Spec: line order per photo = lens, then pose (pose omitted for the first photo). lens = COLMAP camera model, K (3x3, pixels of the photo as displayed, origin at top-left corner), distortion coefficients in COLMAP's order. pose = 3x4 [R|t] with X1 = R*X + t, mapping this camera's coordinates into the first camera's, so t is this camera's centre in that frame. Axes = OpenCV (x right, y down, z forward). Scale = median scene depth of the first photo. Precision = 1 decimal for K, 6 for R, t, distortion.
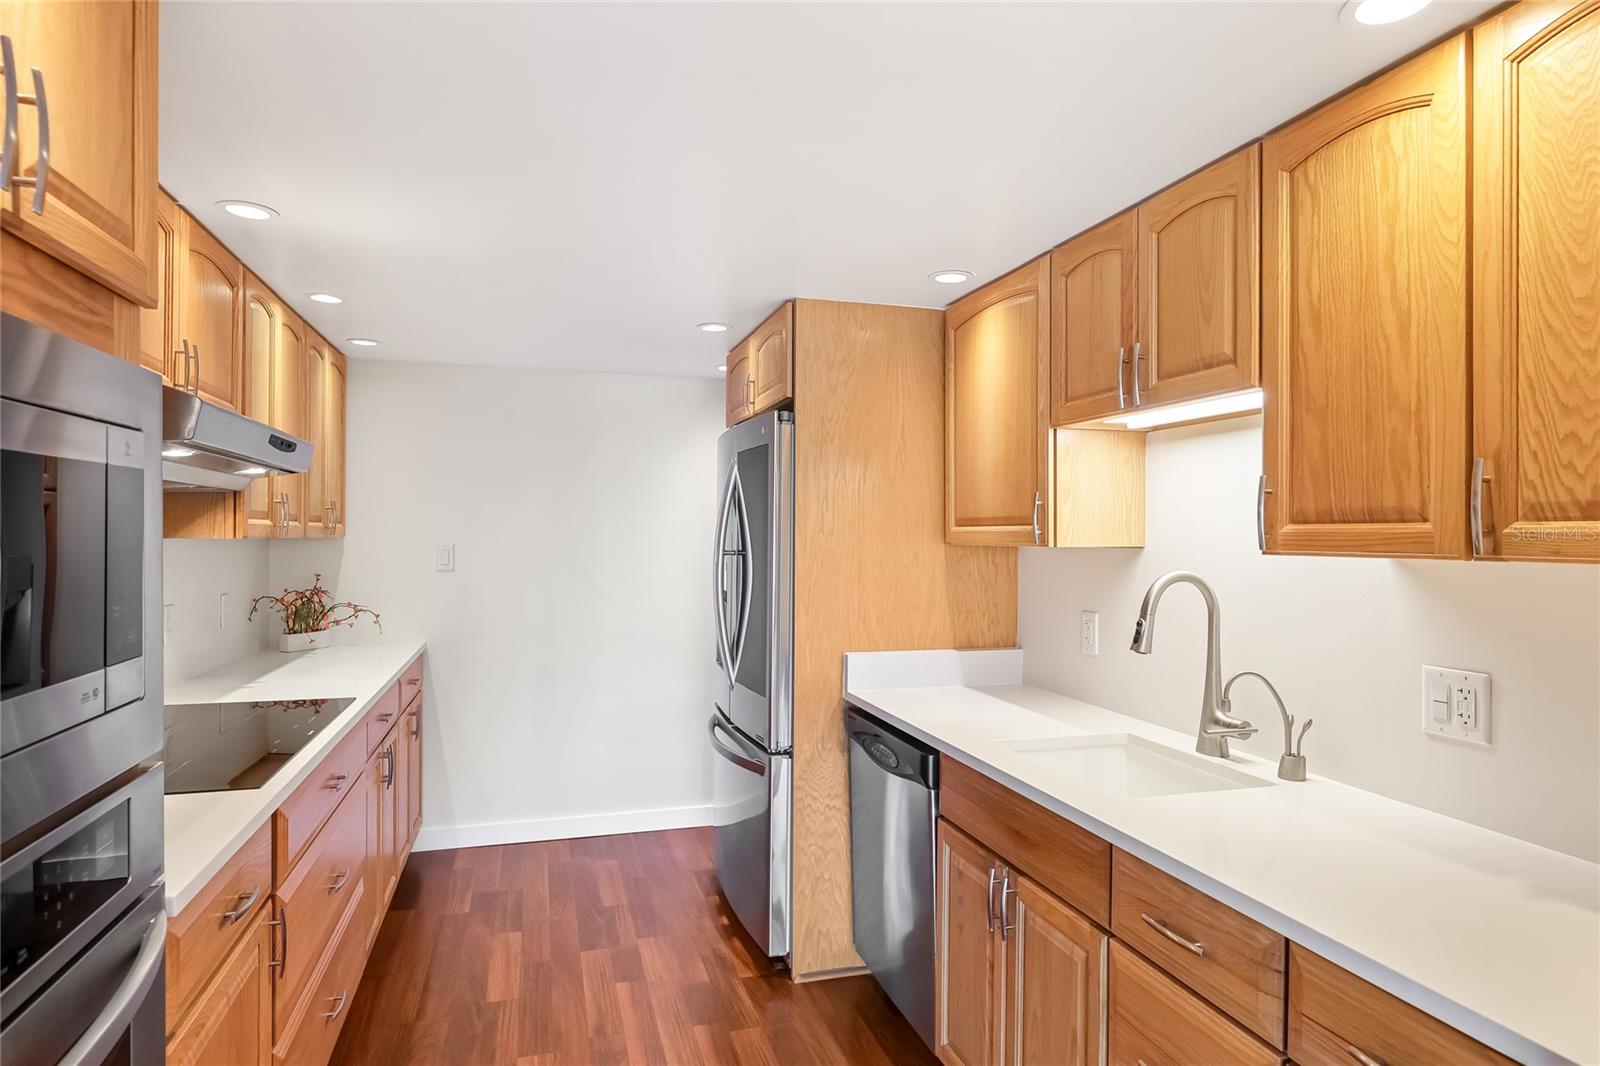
lens RADIAL K [[920.1, 0, 798.4], [0, 920.1, 535.6], [0, 0, 1]] dist [0.000702, 0.000036]
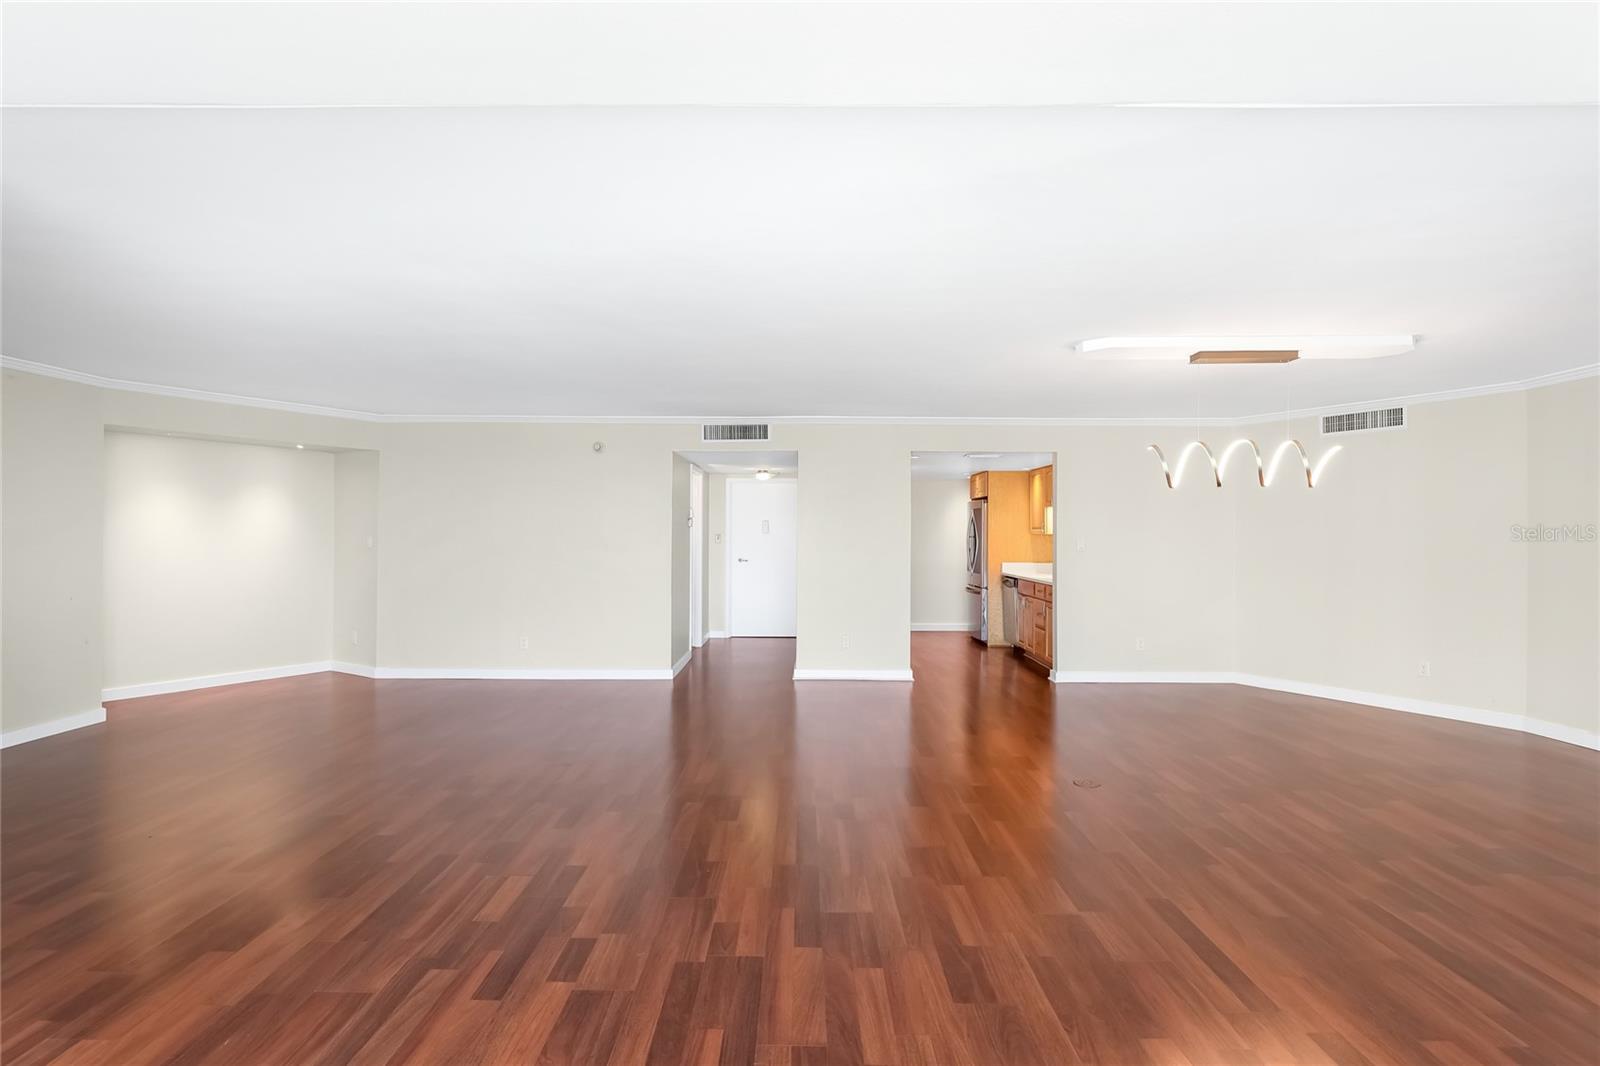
lens RADIAL K [[820.8, 0, 795.1], [0, 820.8, 532.8], [0, 0, 1]] dist [0.001457, 0.000022]
pose [[0.957836, 0.002790, -0.287303, 0.202793], [-0.000684, 0.999972, 0.007430, -0.019230], [0.287316, -0.006920, 0.957811, -2.432079]]
